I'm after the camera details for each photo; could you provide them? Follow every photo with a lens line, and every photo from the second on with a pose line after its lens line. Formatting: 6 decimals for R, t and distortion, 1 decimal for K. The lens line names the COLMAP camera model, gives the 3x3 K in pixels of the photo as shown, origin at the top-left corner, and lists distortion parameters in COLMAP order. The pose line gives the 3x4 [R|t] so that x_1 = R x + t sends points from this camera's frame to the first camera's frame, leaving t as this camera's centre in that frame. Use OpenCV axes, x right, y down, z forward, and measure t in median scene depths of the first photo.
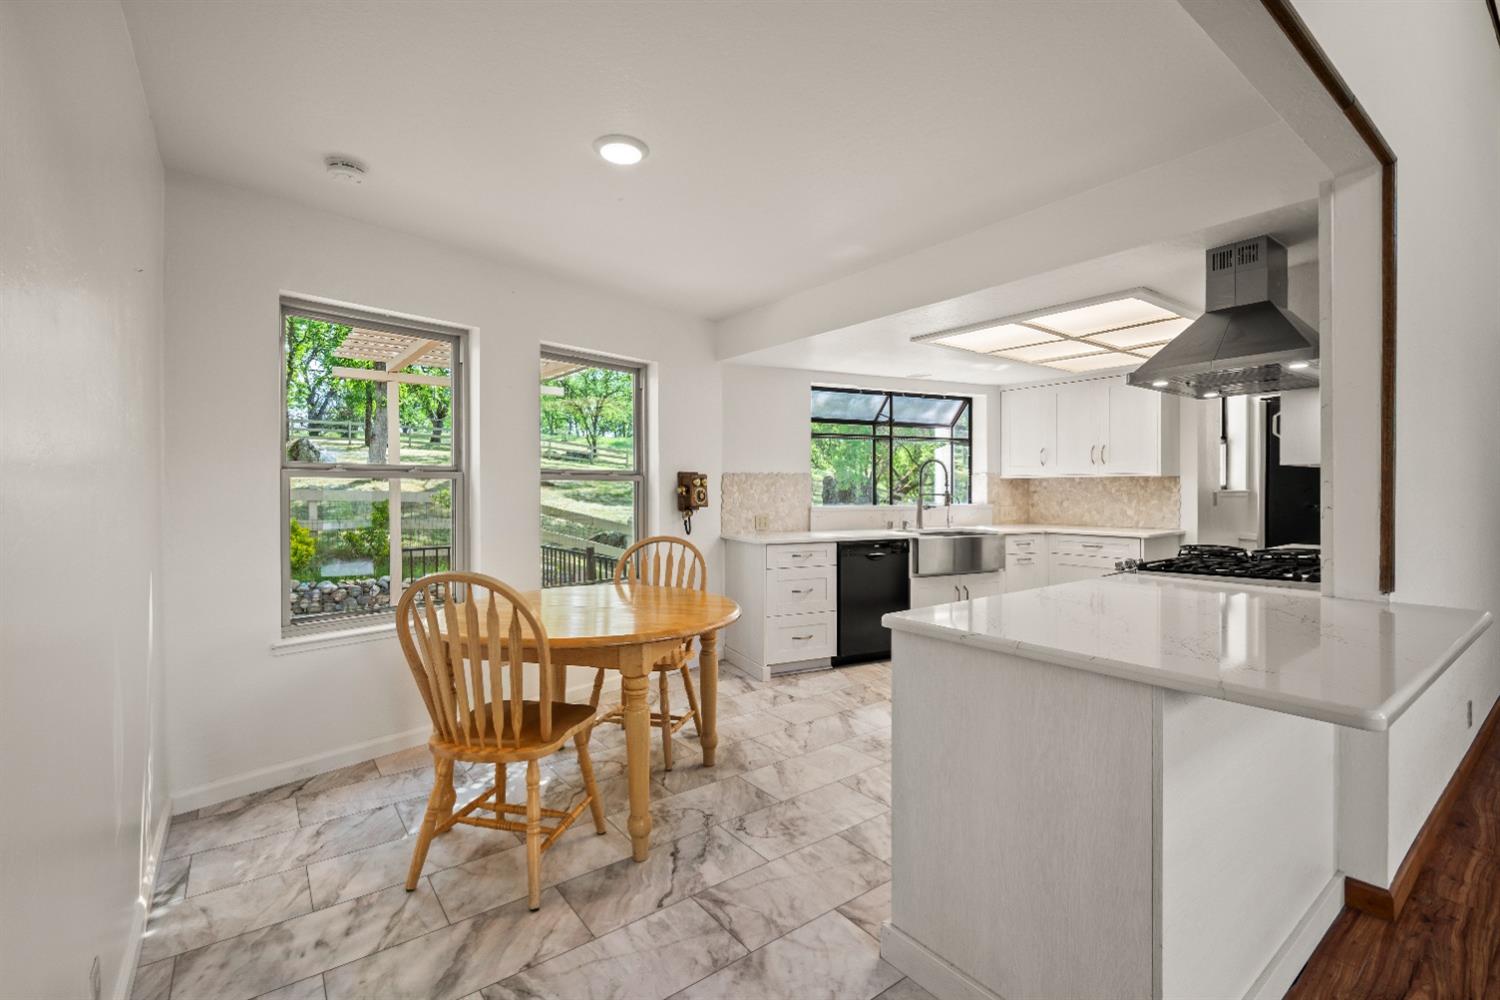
lens RADIAL K [[670.0, 0, 764.0], [0, 670.0, 501.7], [0, 0, 1]] dist [-0.001545, -0.000259]
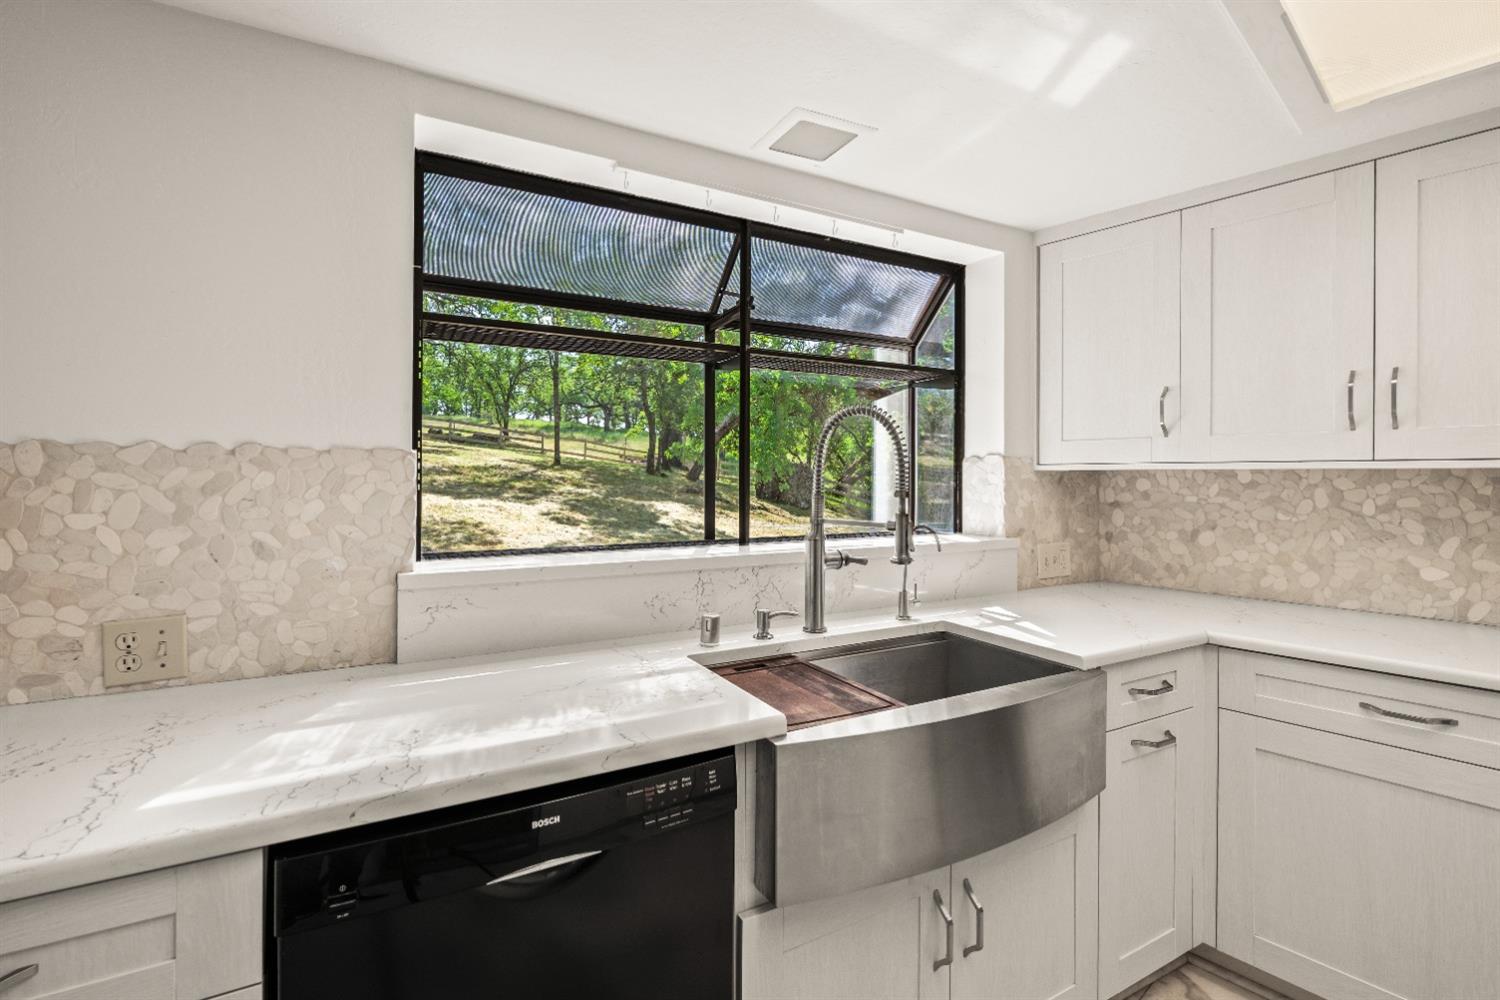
lens RADIAL K [[666.8, 0, 758.5], [0, 666.8, 493.5], [0, 0, 1]] dist [0.000120, 0.000377]
pose [[0.997997, 0.005464, 0.063023, 0.192825], [-0.005865, 0.999964, 0.006184, -0.026143], [-0.062987, -0.006542, 0.997993, 0.717844]]
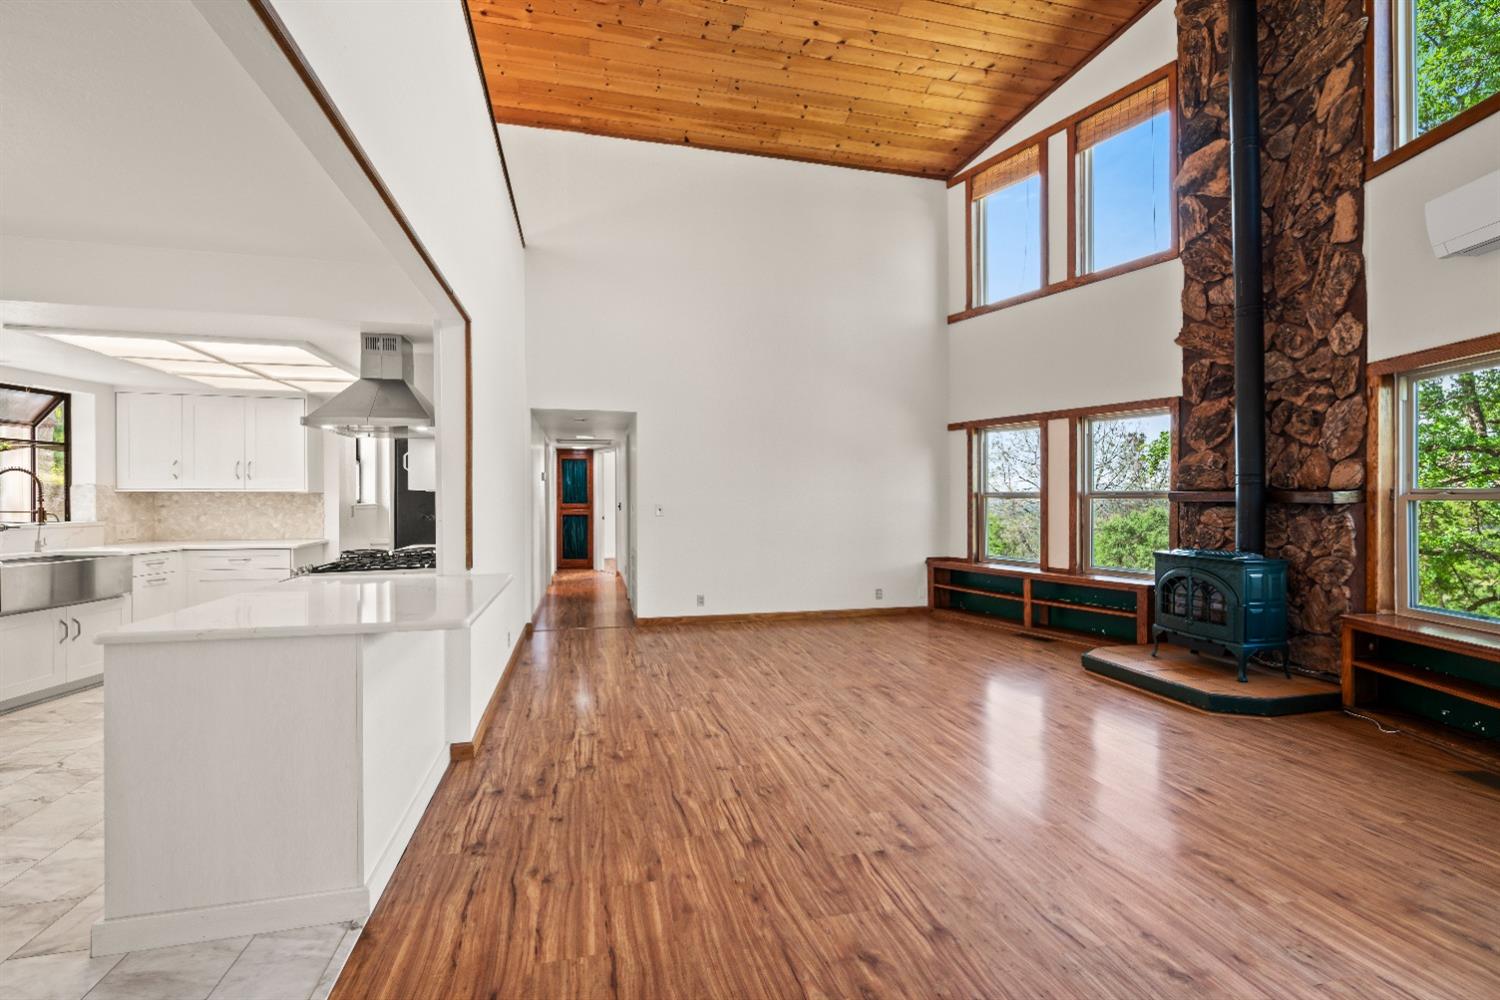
lens RADIAL K [[666.8, 0, 758.5], [0, 666.8, 493.5], [0, 0, 1]] dist [0.000120, 0.000377]
pose [[0.398435, 0.007735, 0.917164, -0.129869], [0.013948, 0.999798, -0.014492, -0.008726], [-0.917090, 0.018567, 0.398247, -0.138372]]
